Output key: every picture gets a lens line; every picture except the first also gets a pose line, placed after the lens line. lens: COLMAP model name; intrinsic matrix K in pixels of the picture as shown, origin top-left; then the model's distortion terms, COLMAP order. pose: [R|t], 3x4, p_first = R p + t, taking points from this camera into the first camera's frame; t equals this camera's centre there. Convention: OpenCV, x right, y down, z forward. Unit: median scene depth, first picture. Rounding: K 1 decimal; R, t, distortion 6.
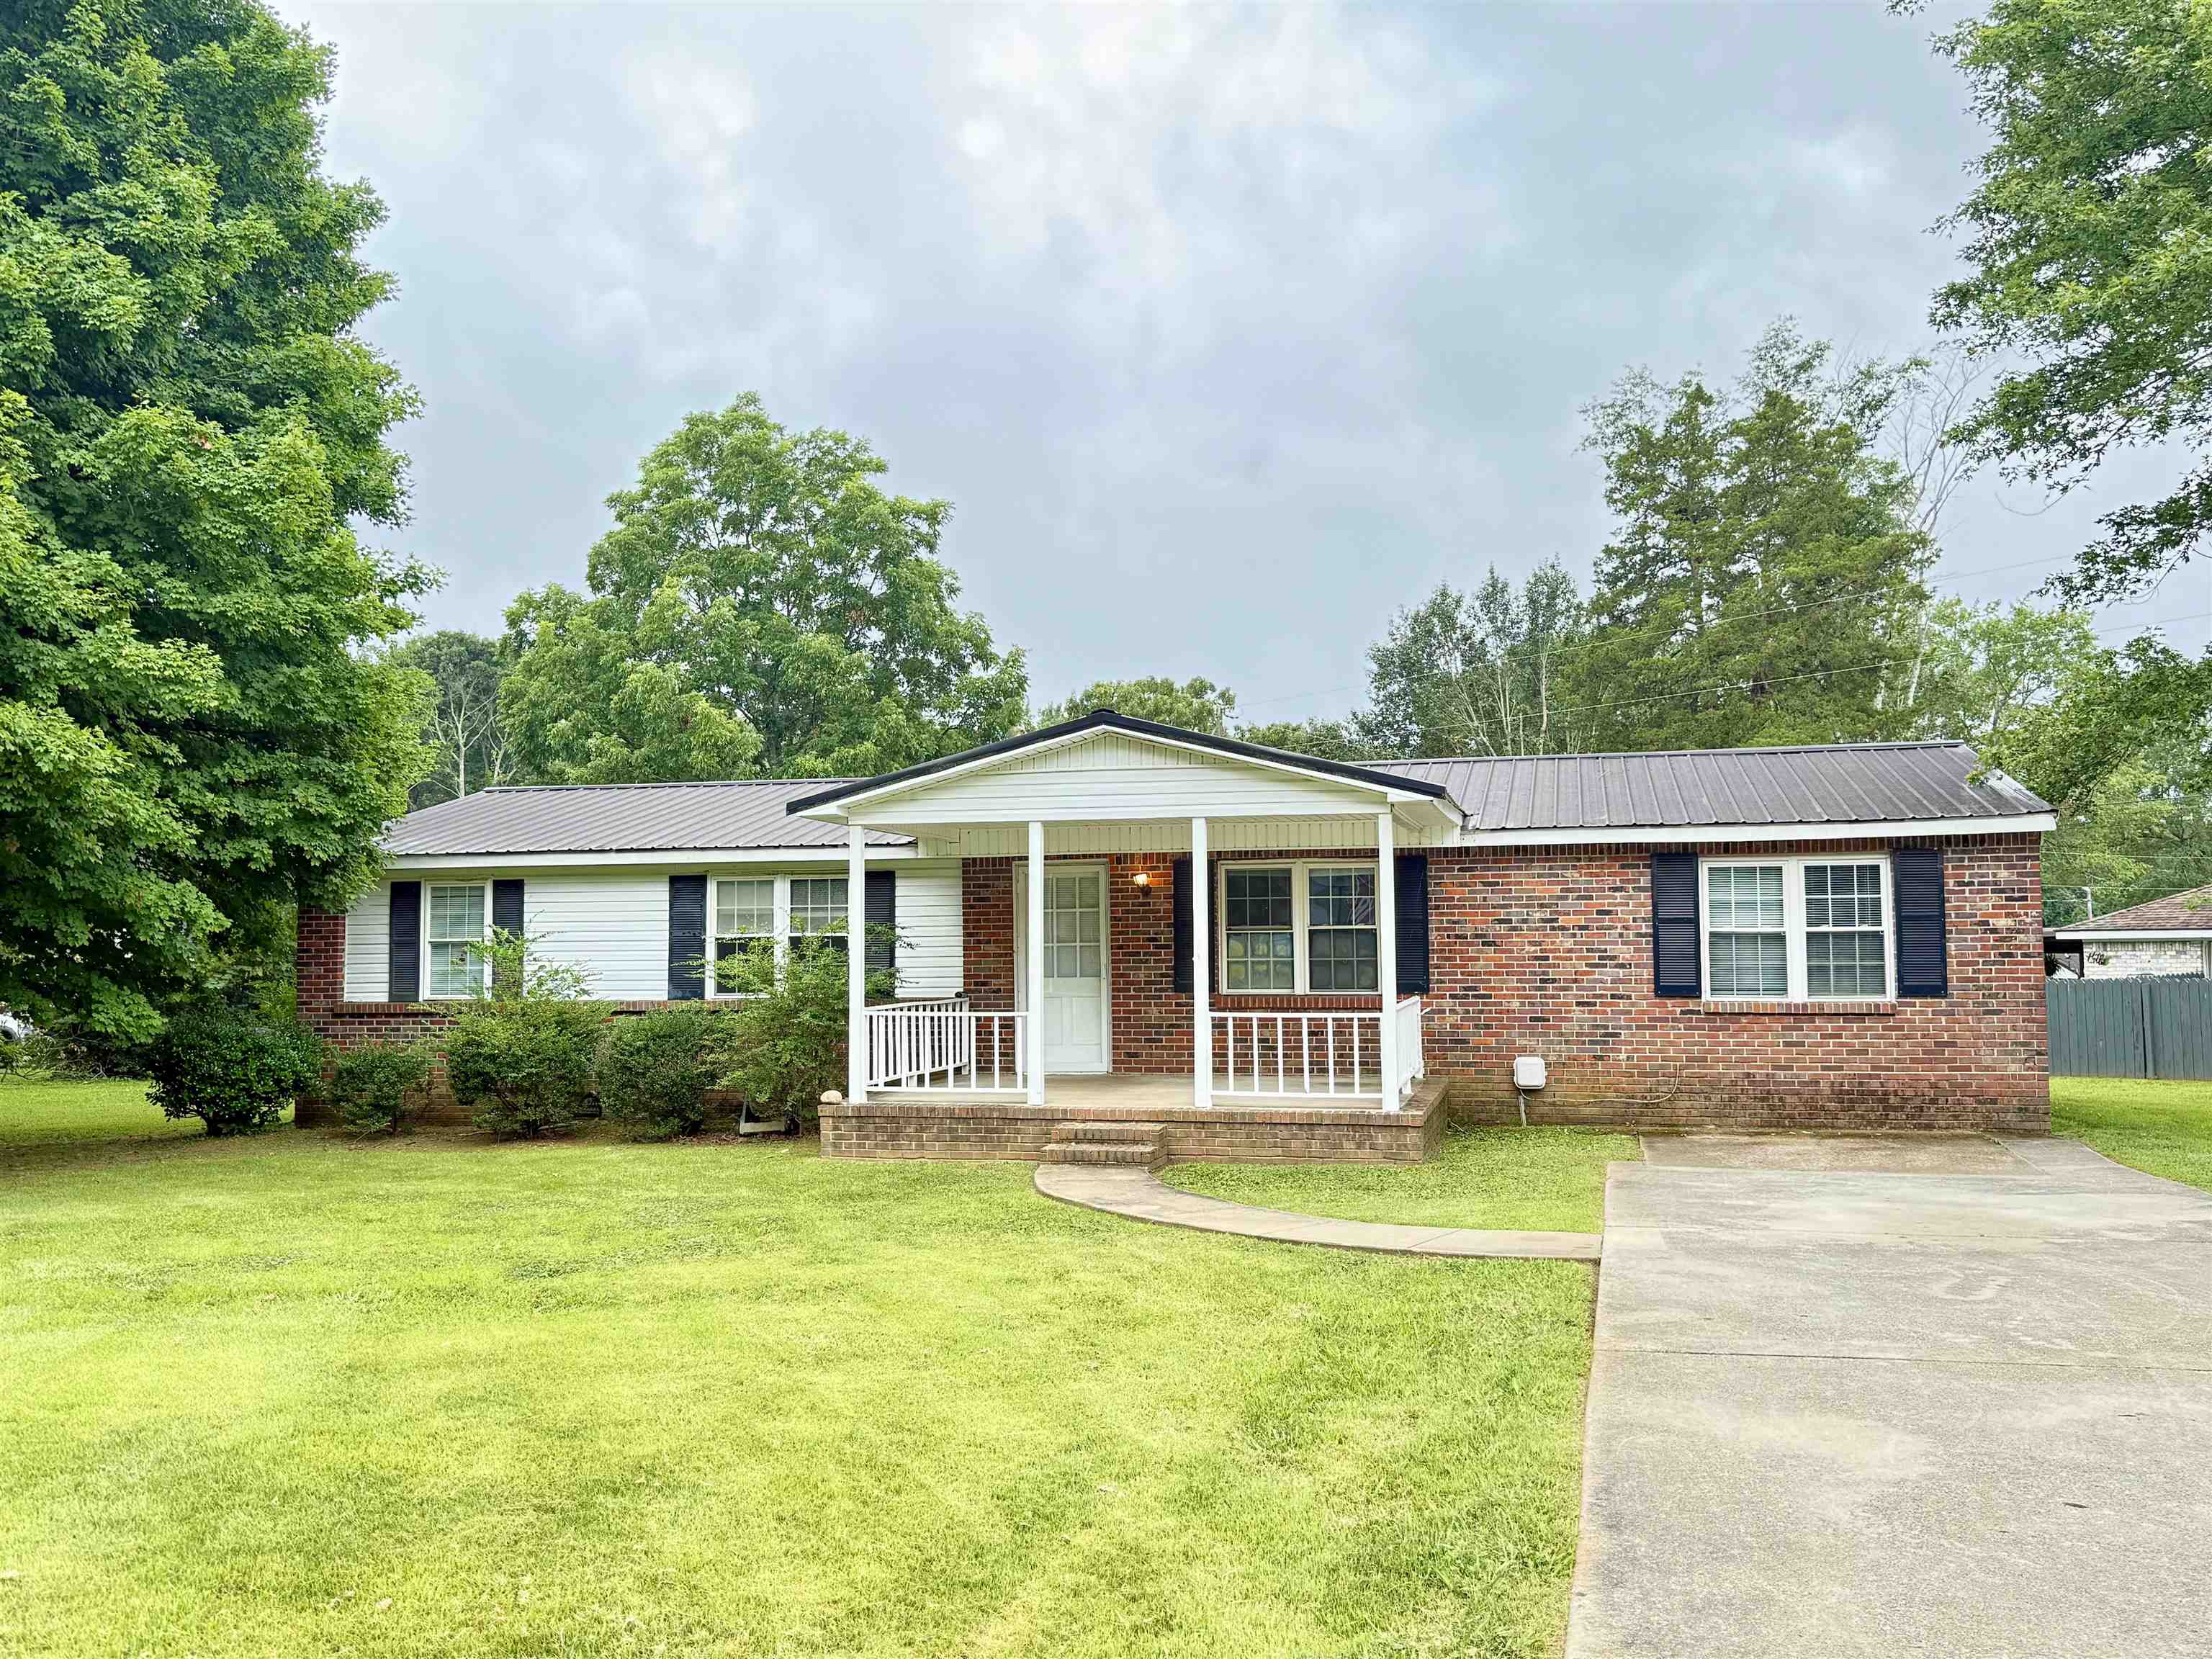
lens RADIAL K [[1895.9, 0, 1113.1], [0, 1895.9, 839.1], [0, 0, 1]] dist [0.235914, -0.543701]
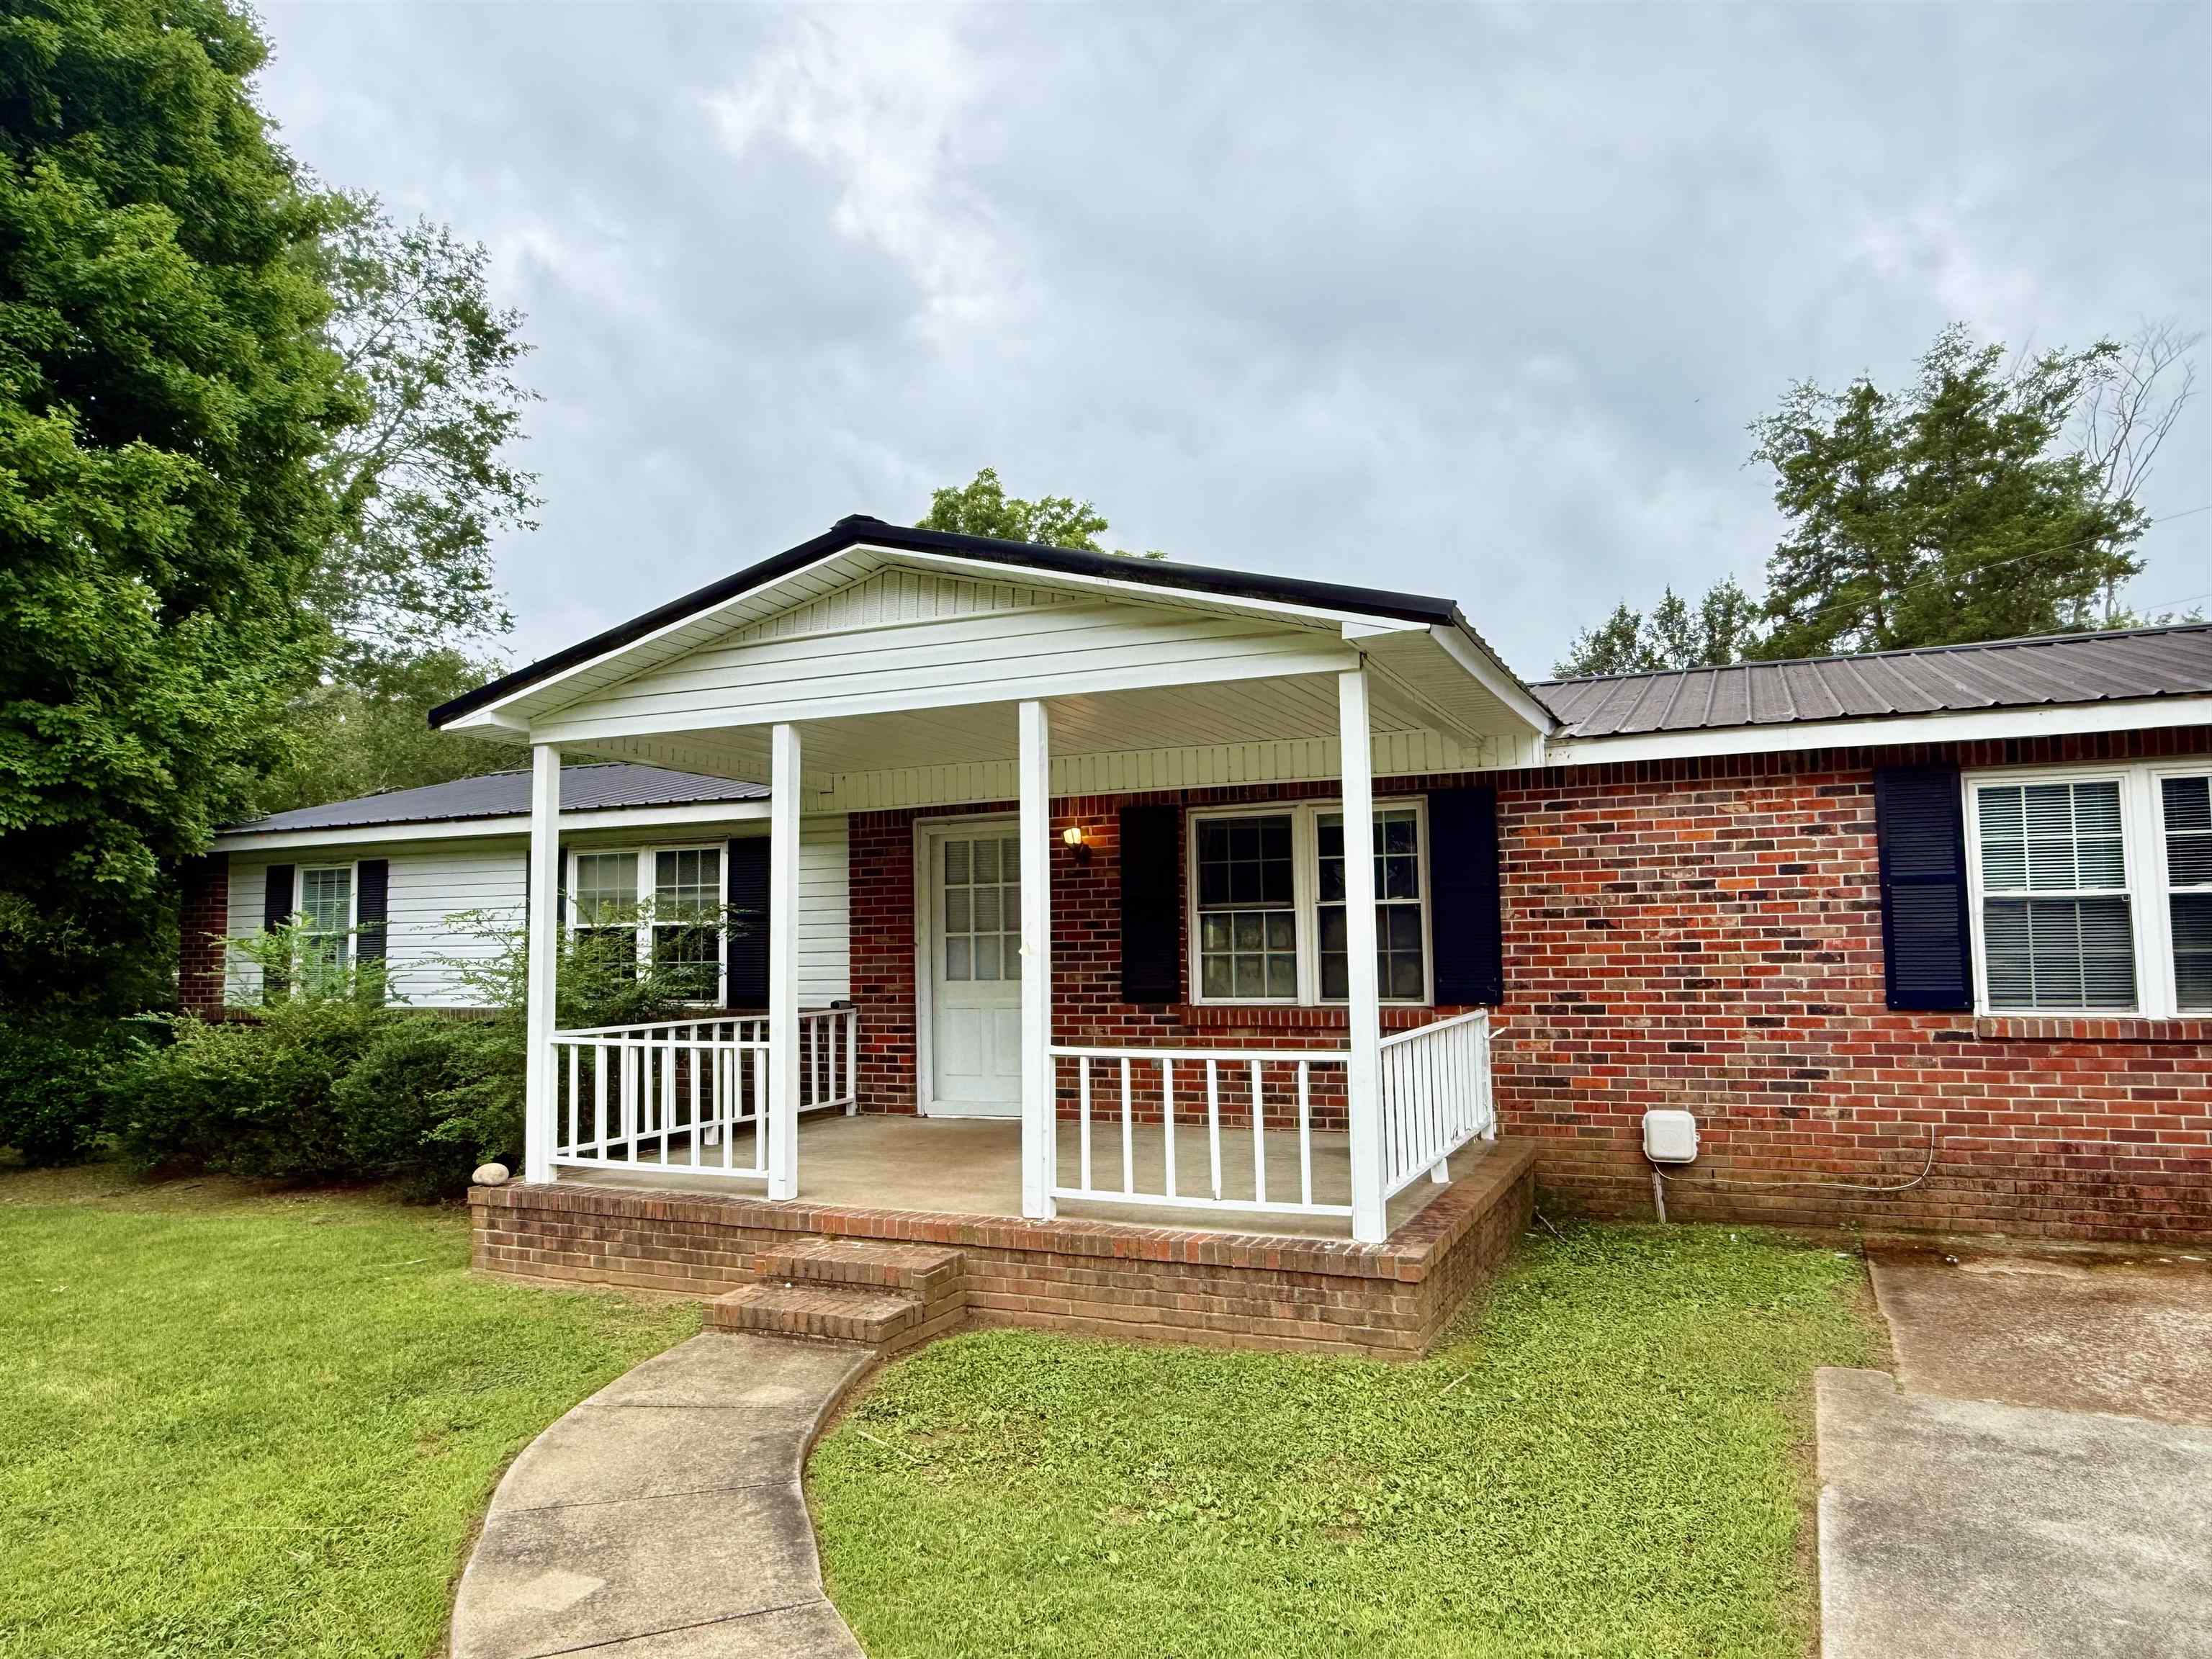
lens RADIAL K [[1447.3, 0, 1099.6], [0, 1447.3, 834.0], [0, 0, 1]] dist [-0.001432, 0.002495]
pose [[0.981382, -0.021190, -0.190895, 0.129966], [0.017051, 0.999583, -0.023300, 0.034164], [0.191309, 0.019612, 0.981334, 0.517162]]
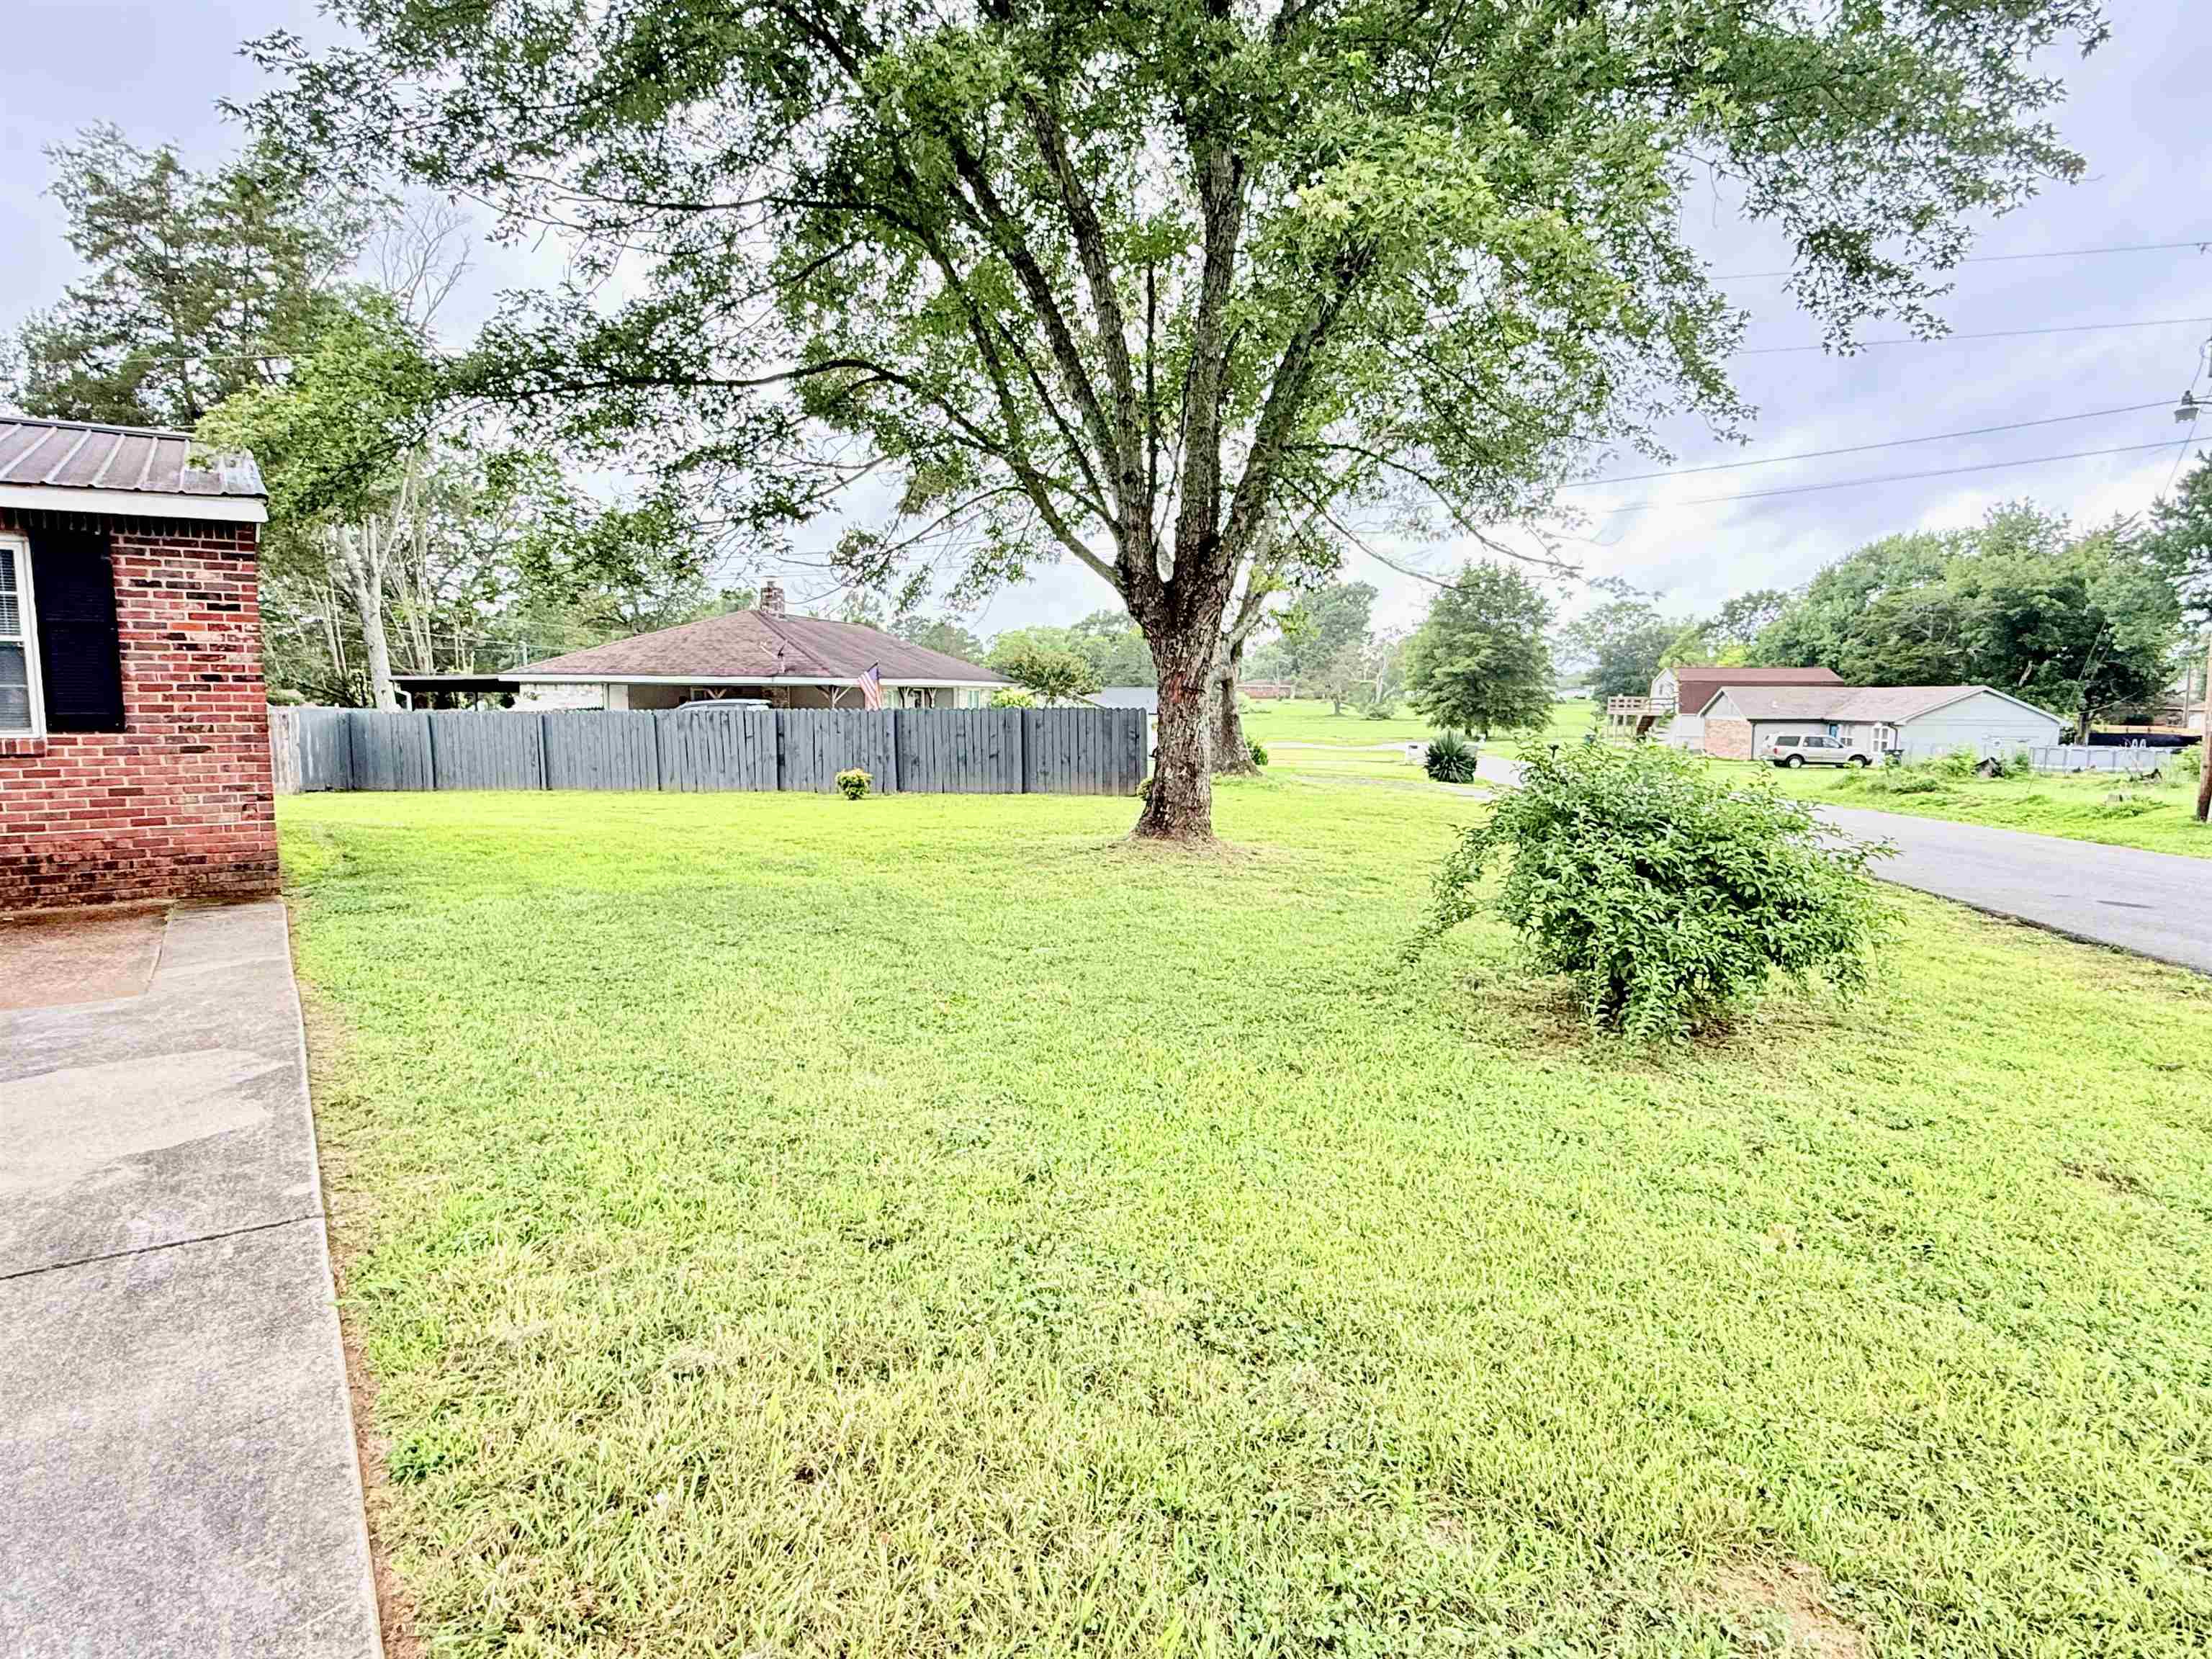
lens RADIAL K [[1205.1, 0, 1106.0], [0, 1205.1, 829.5], [0, 0, 1]] dist [-0.000484, 0.000062]
pose [[0.648757, -0.071494, 0.757630, 0.305372], [-0.057154, 0.988188, 0.142191, 0.028576], [-0.758847, -0.135549, 0.637007, 0.380973]]
